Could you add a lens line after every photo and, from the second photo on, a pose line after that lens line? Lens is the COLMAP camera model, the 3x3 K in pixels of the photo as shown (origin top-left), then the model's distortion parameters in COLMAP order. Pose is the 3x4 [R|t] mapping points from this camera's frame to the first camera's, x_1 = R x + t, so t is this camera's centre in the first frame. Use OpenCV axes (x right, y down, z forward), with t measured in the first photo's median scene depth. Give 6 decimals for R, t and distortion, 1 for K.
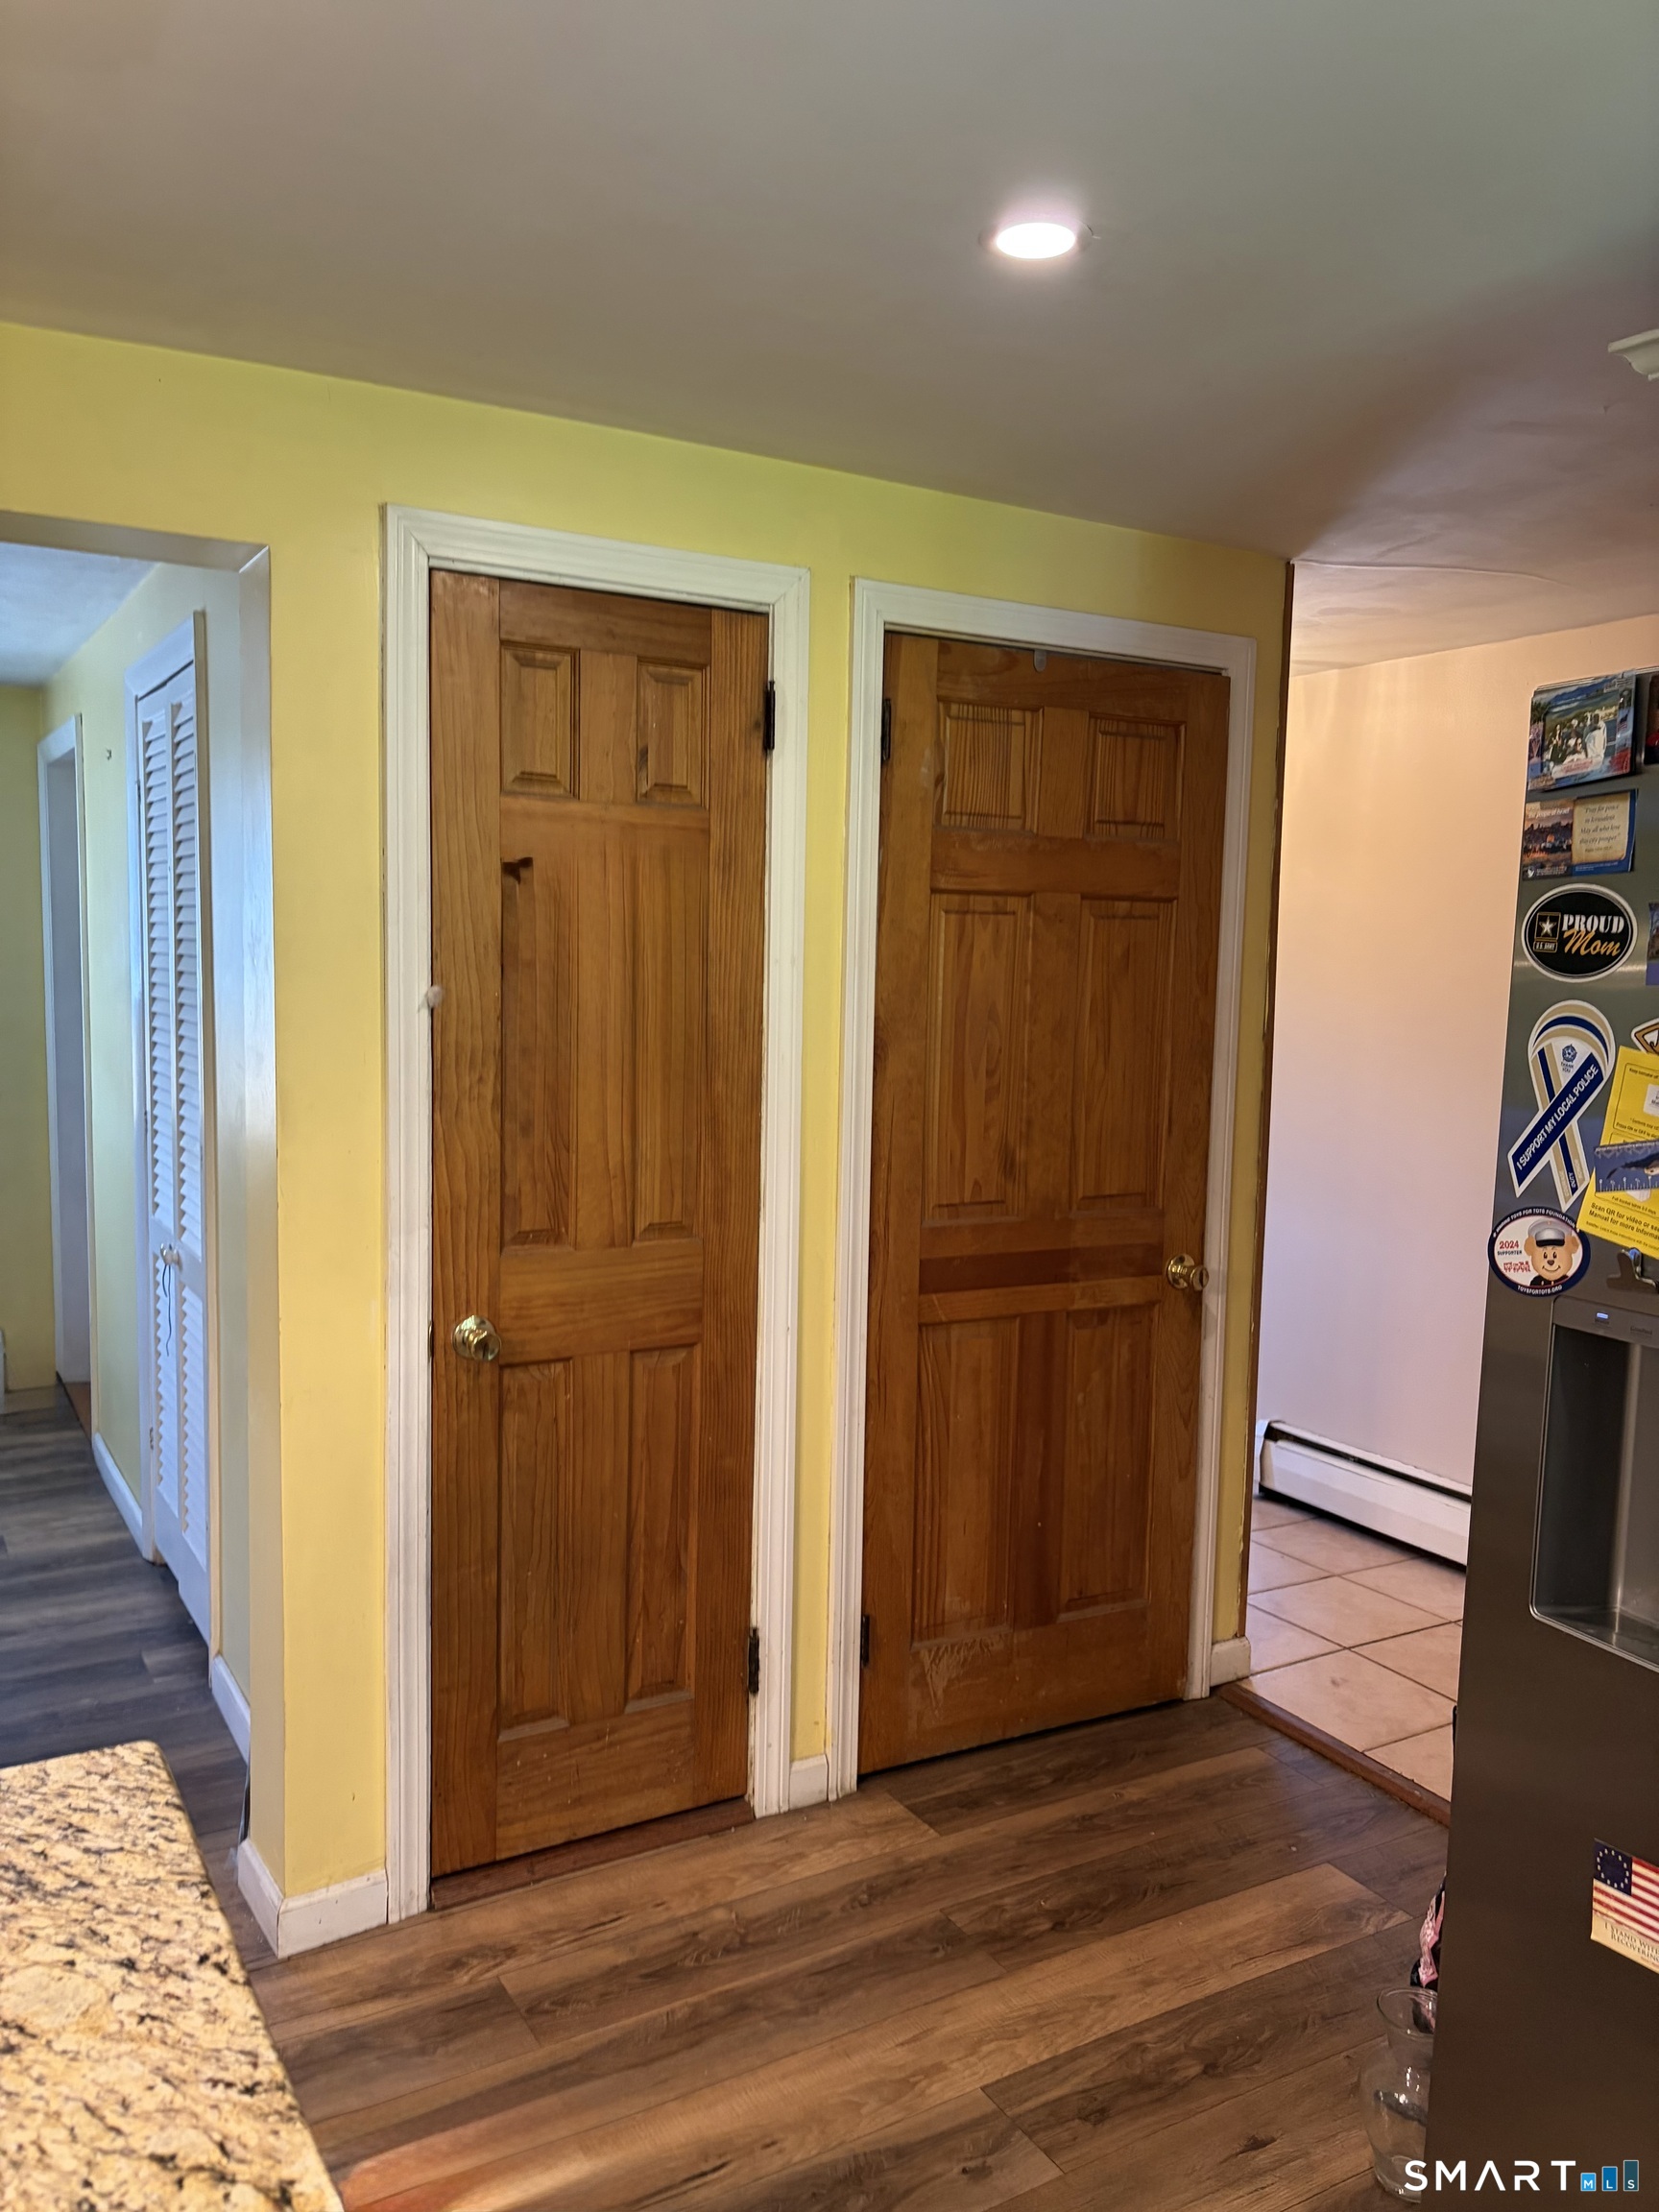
lens RADIAL K [[1677.6, 0, 824.6], [0, 1677.6, 1111.6], [0, 0, 1]] dist [0.058353, -0.068972]
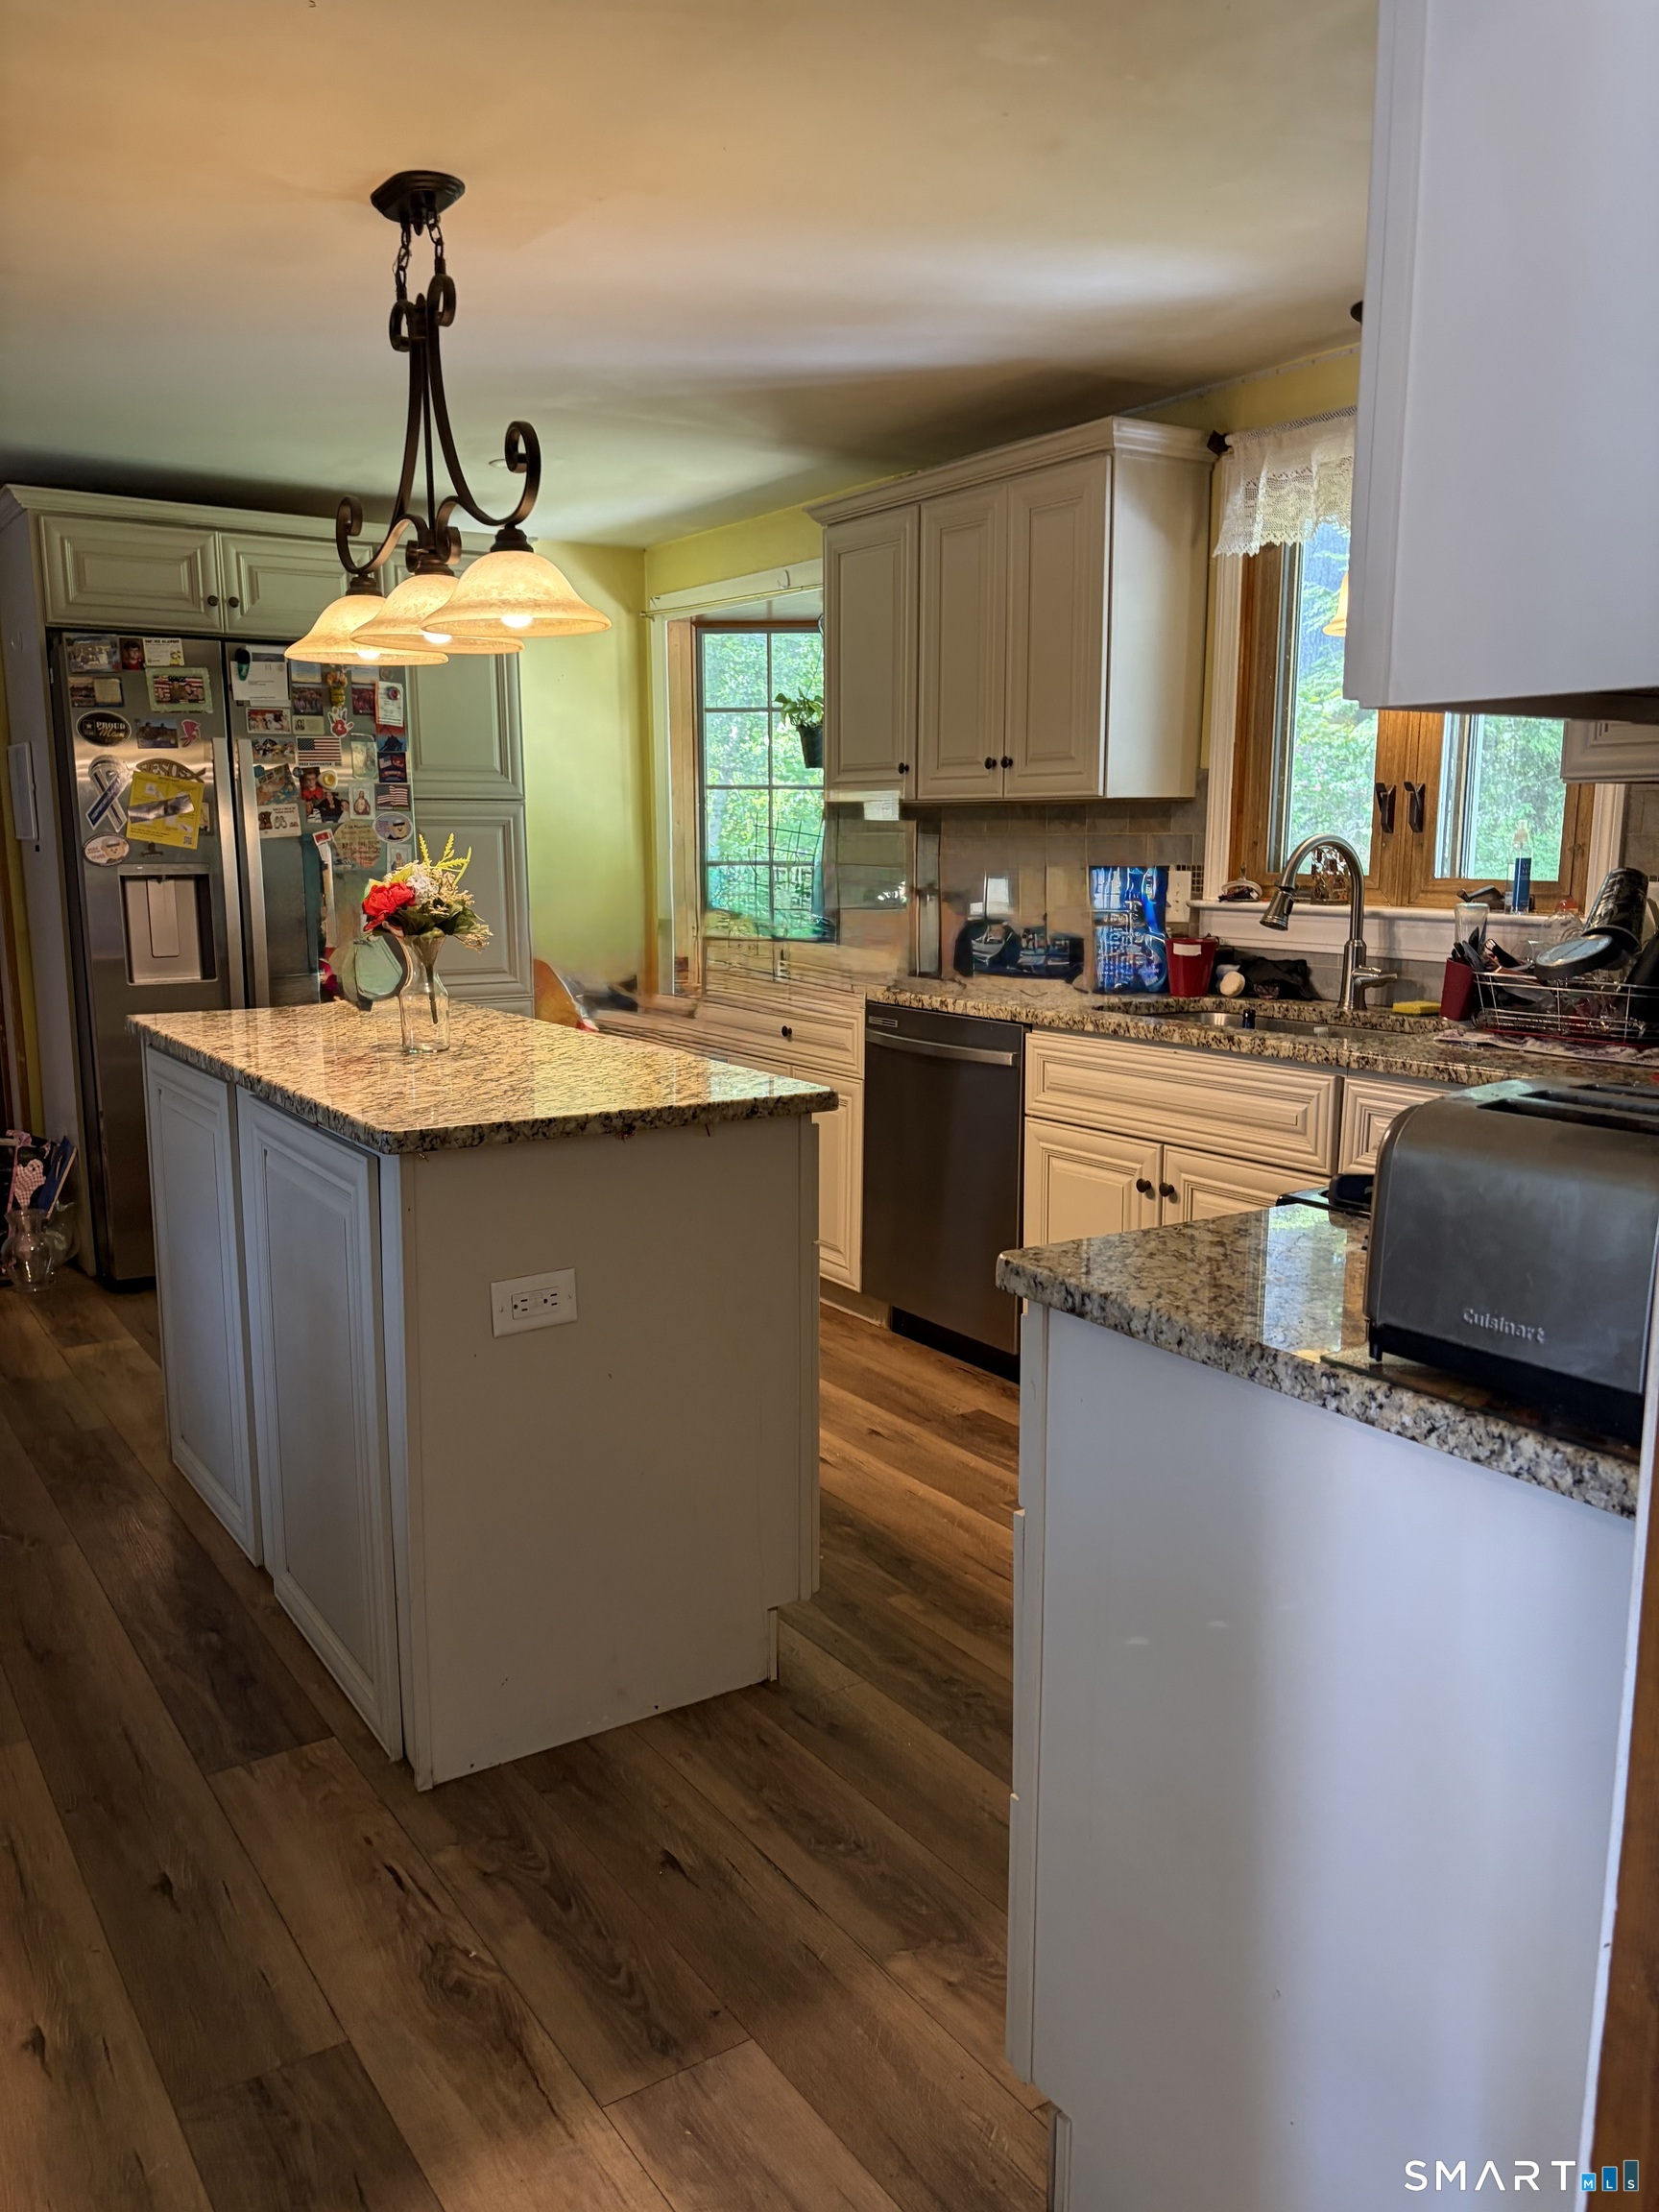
lens RADIAL K [[1677.6, 0, 822.1], [0, 1677.6, 1118.8], [0, 0, 1]] dist [0.058353, -0.068972]
pose [[-0.037780, -0.190363, 0.980987, -2.445651], [0.095596, 0.976497, 0.193173, 0.093511], [-0.994703, 0.101077, -0.018694, -0.037497]]
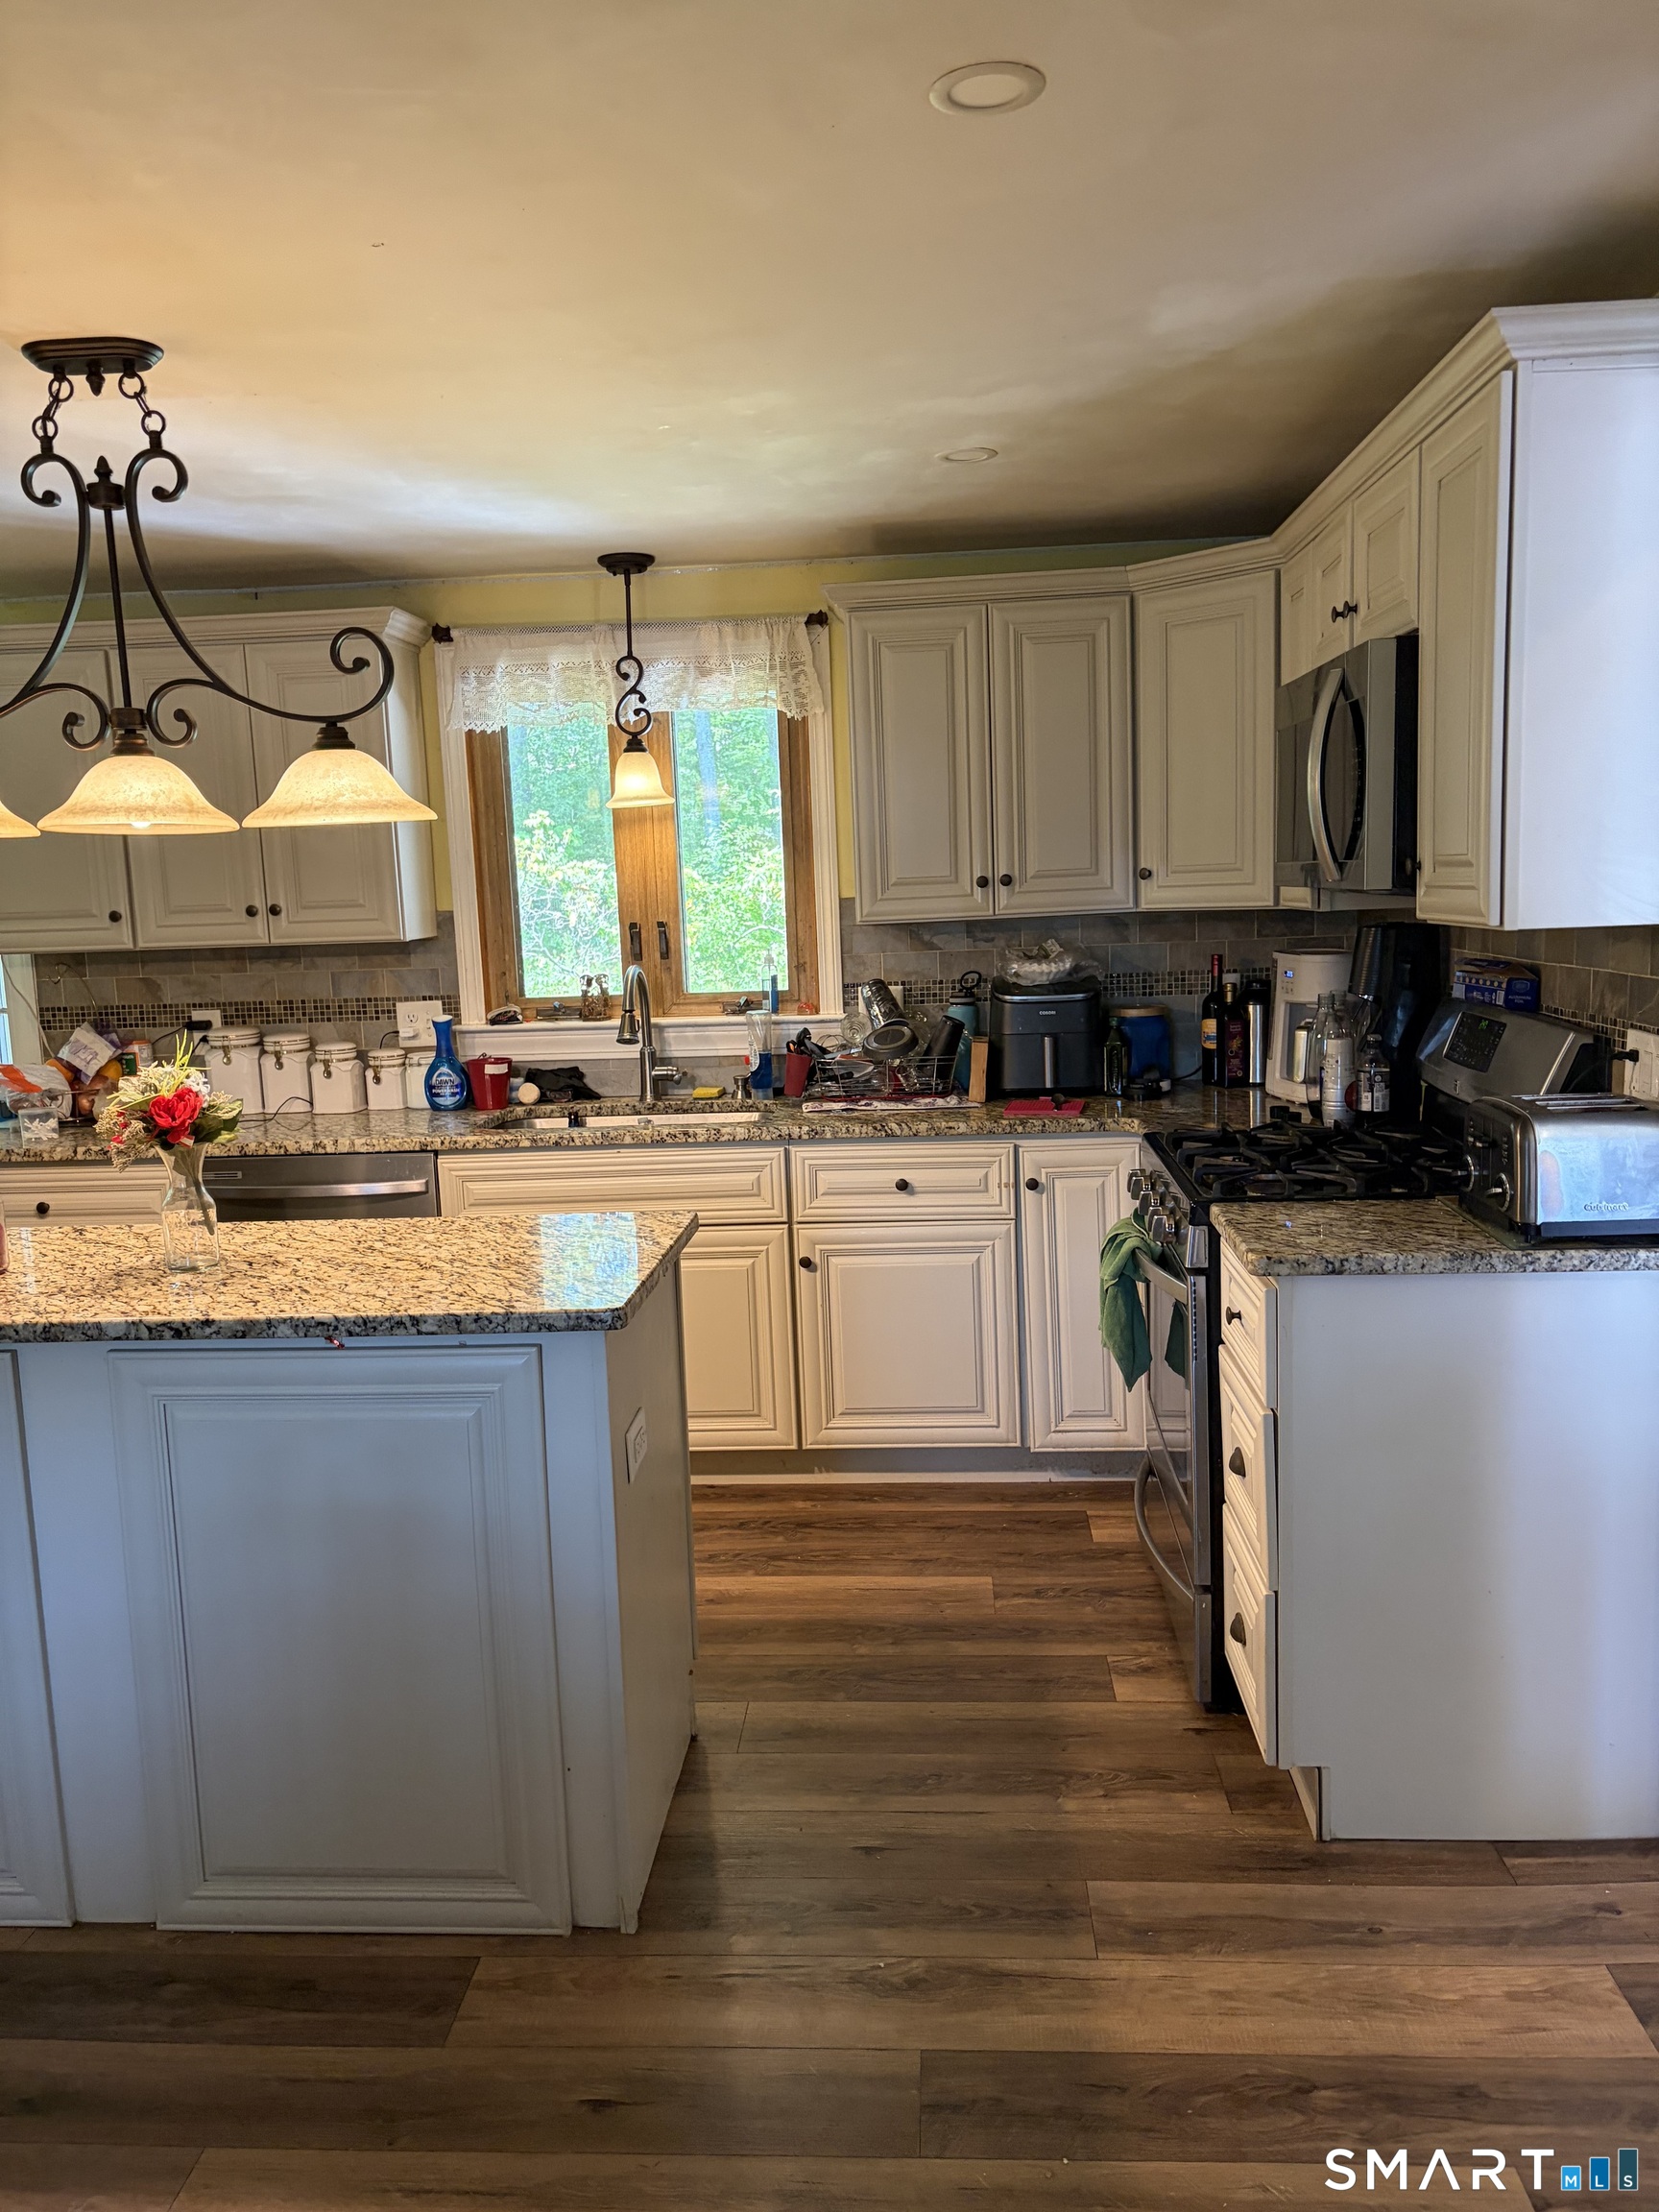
lens RADIAL K [[1677.6, 0, 829.4], [0, 1677.6, 1119.4], [0, 0, 1]] dist [0.058353, -0.068972]
pose [[-0.819590, -0.072133, 0.568392, -2.085346], [0.075306, 0.969875, 0.231672, -0.142079], [-0.567980, 0.232679, -0.789467, 1.242493]]
